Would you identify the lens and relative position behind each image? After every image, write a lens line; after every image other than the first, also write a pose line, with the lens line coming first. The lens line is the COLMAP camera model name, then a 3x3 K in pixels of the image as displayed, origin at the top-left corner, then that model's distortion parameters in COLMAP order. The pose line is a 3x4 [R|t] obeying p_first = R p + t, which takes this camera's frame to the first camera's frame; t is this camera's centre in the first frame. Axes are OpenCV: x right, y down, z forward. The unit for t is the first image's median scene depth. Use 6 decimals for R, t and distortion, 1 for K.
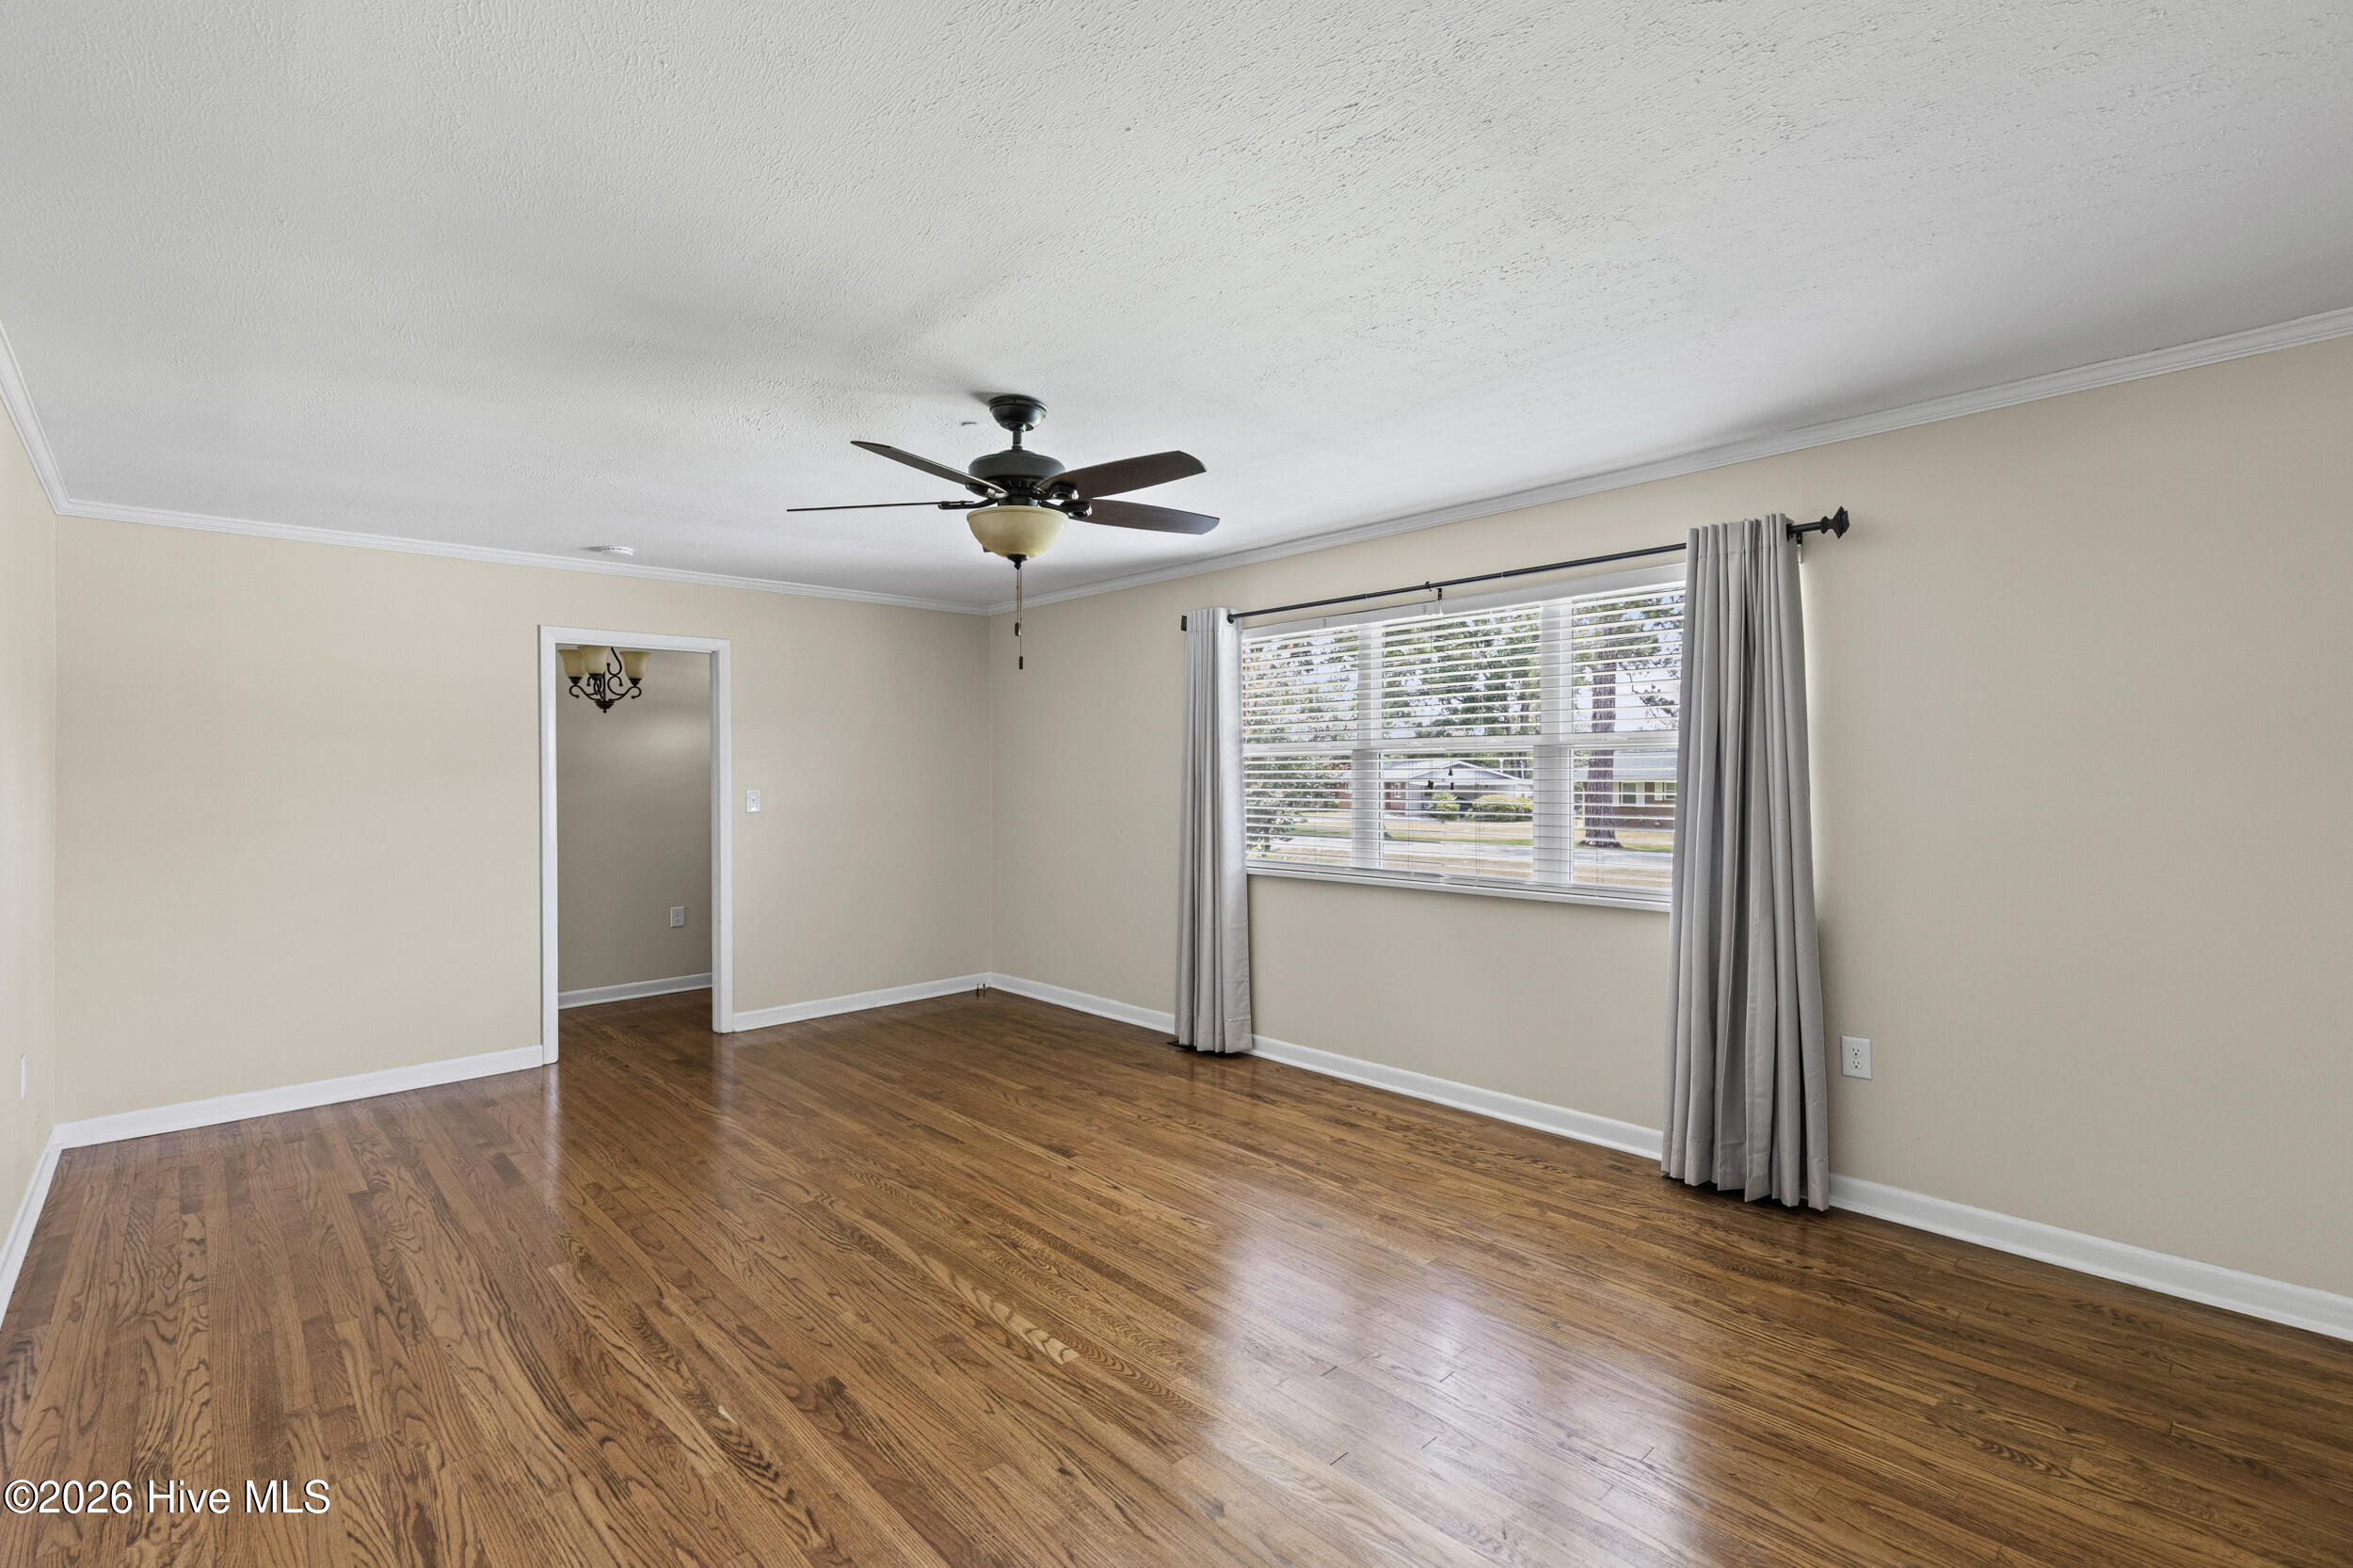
lens RADIAL K [[1045.5, 0, 1171.2], [0, 1045.5, 780.1], [0, 0, 1]] dist [0.001497, 0.000580]
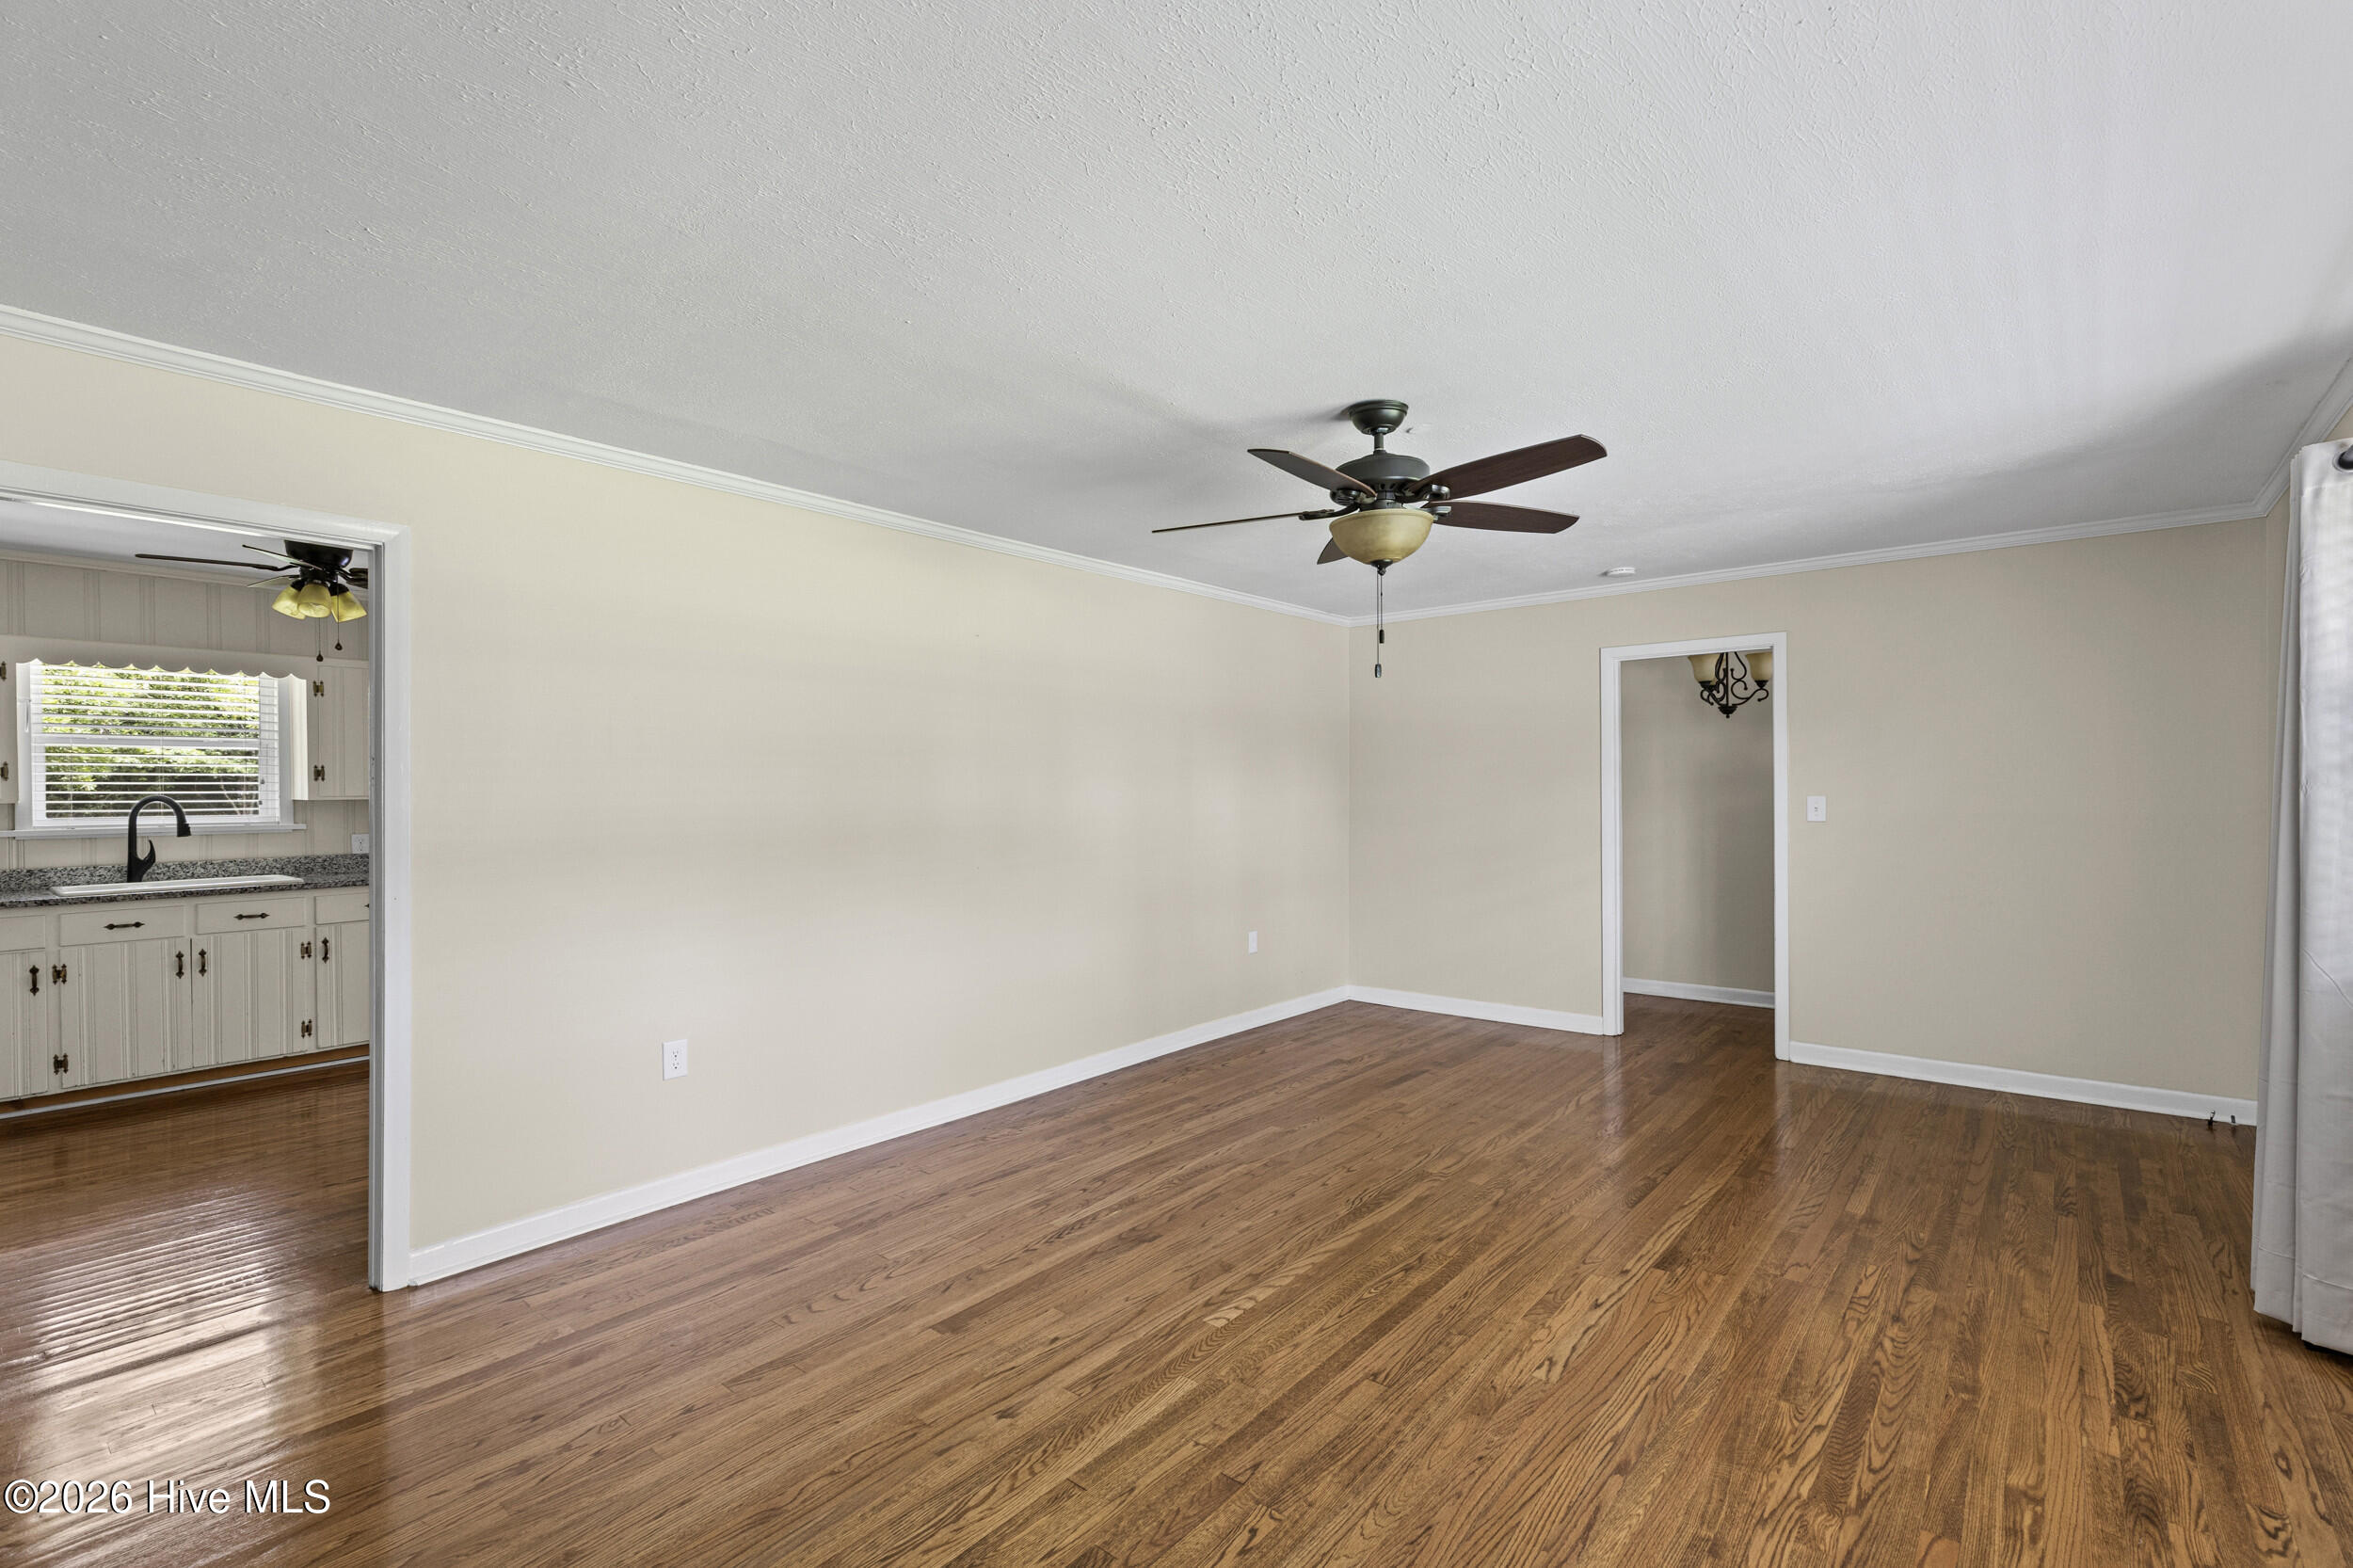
lens RADIAL K [[1061.3, 0, 1194.0], [0, 1061.3, 798.3], [0, 0, 1]] dist [0.003274, 0.000223]
pose [[0.131318, 0.017868, -0.991179, 0.806150], [-0.001107, 0.999840, 0.017877, -0.008561], [0.991340, -0.001250, 0.131317, 0.687055]]
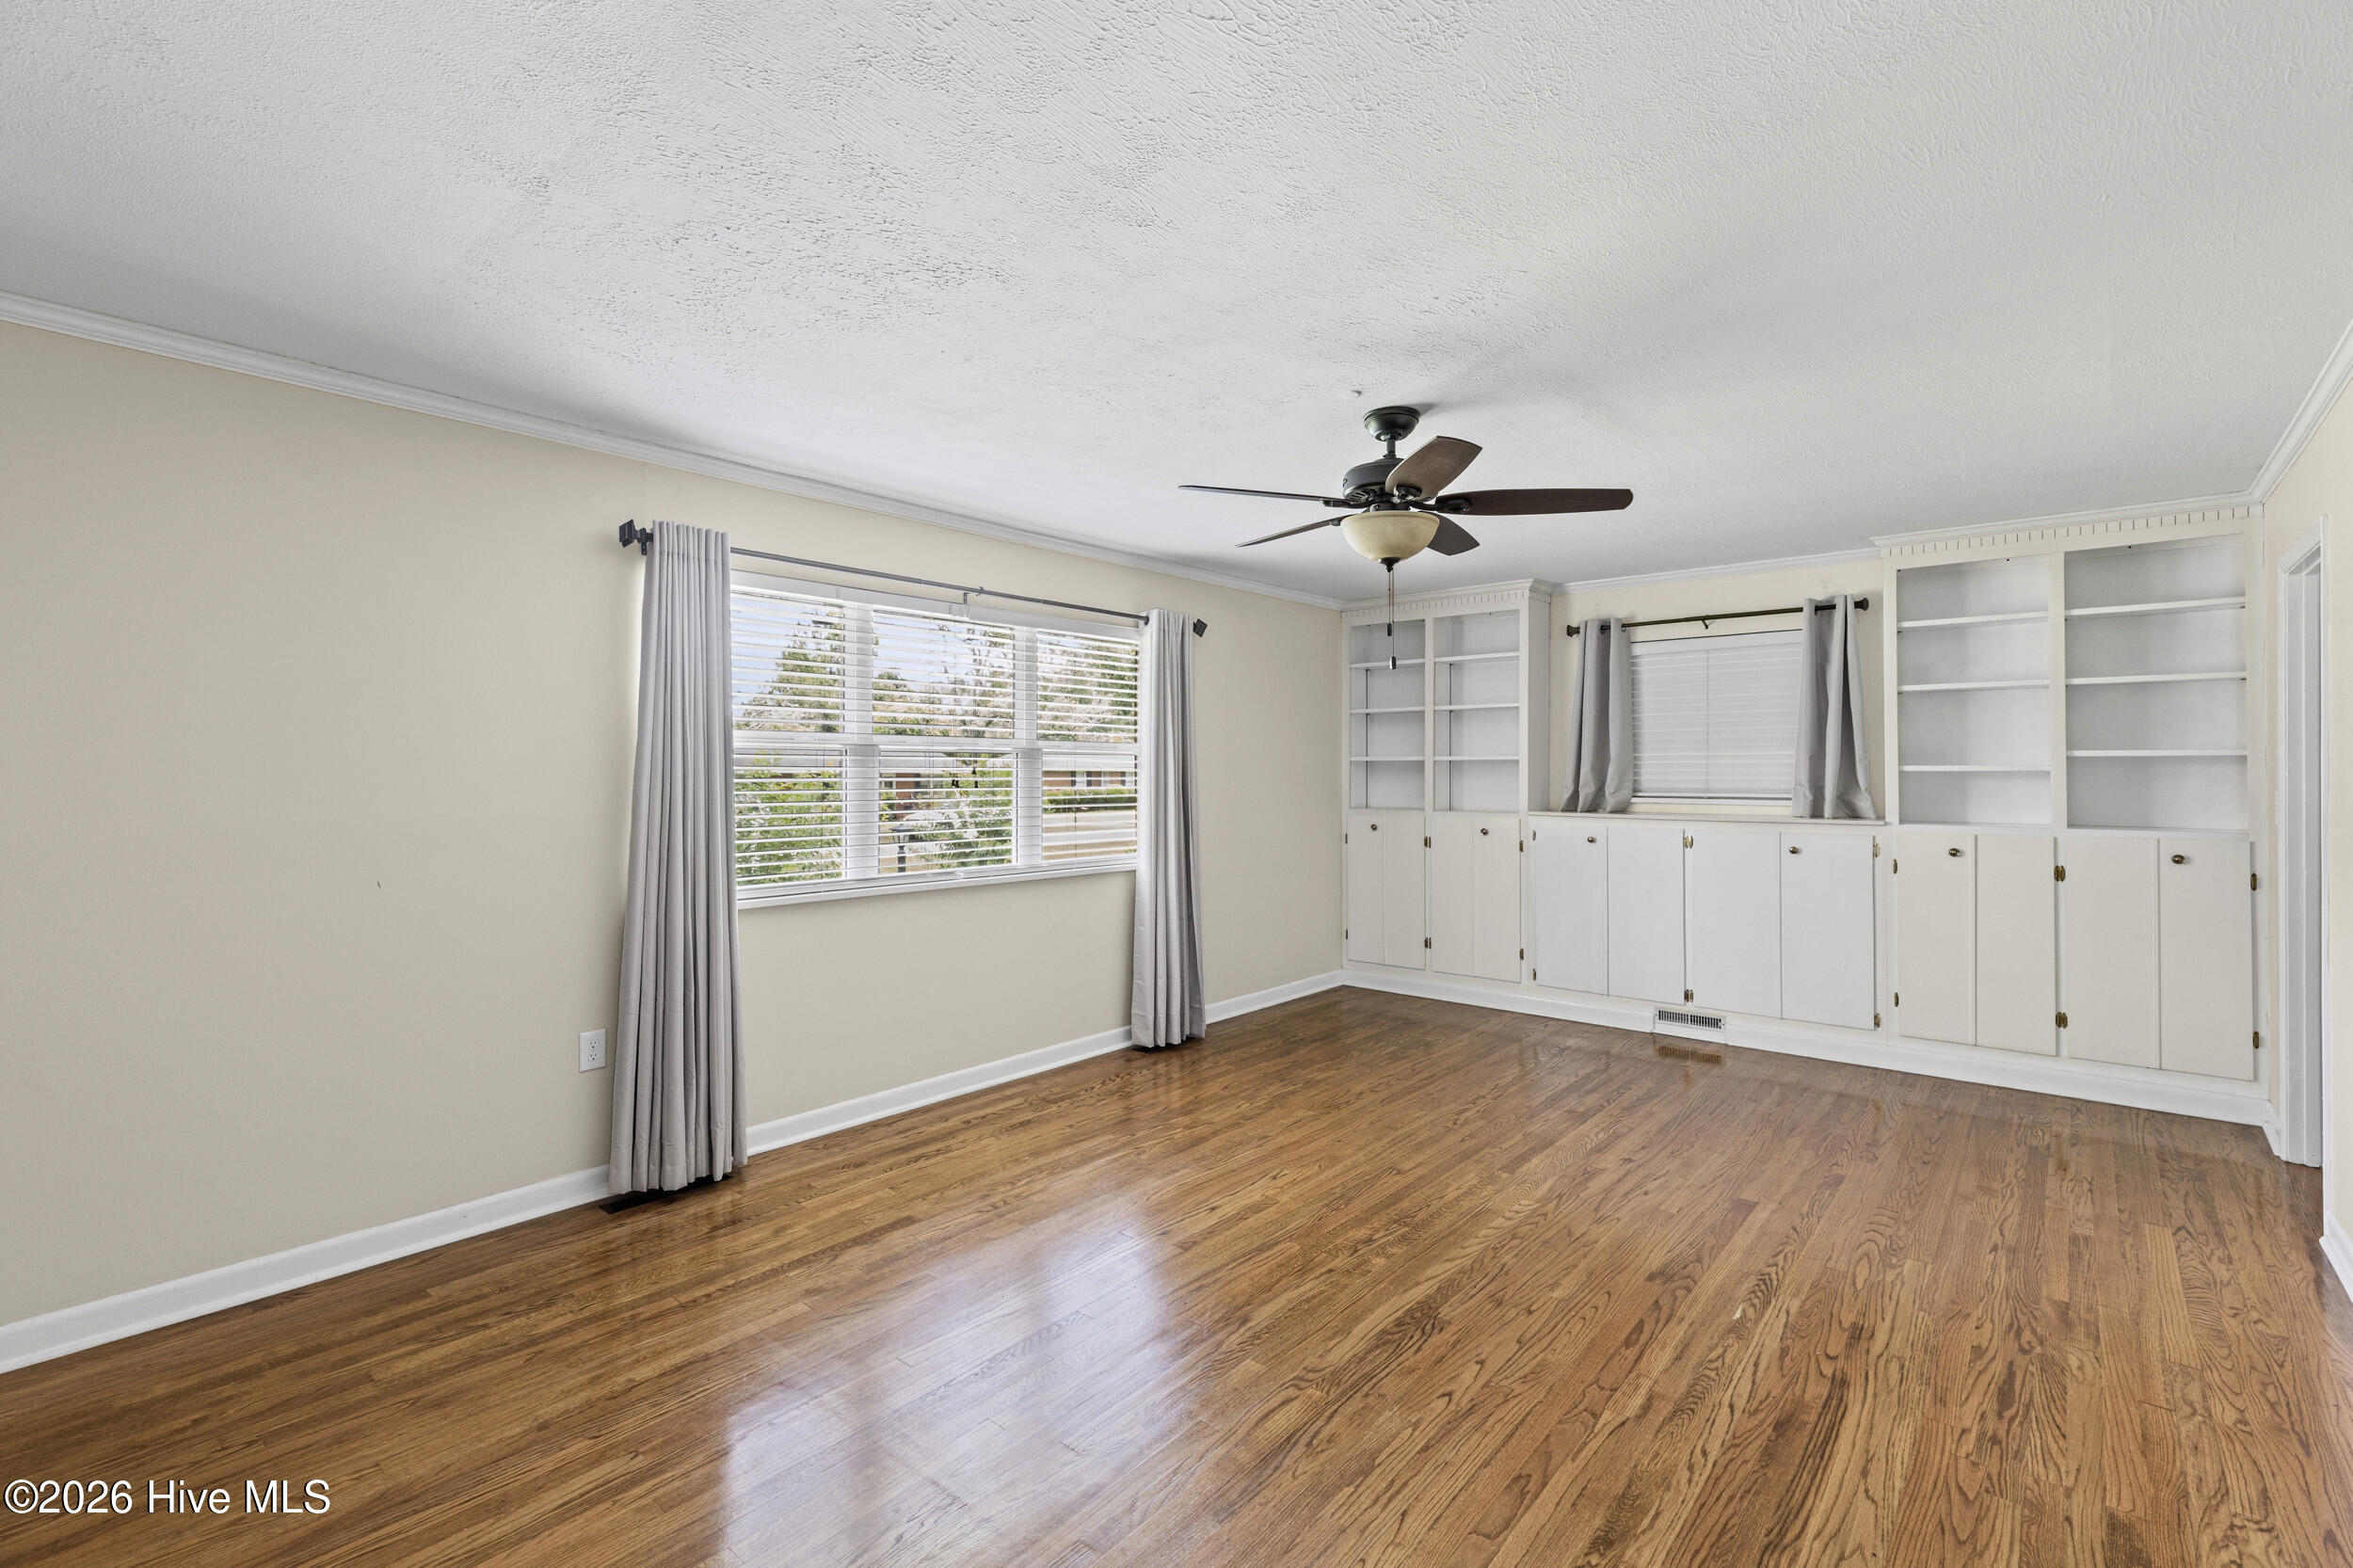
lens RADIAL K [[1052.3, 0, 1170.4], [0, 1052.3, 774.7], [0, 0, 1]] dist [0.001880, -0.000211]
pose [[-0.100660, 0.003591, 0.994914, -1.153492], [0.007852, 0.999965, -0.002815, 0.000795], [-0.994890, 0.007529, -0.100685, 1.310175]]
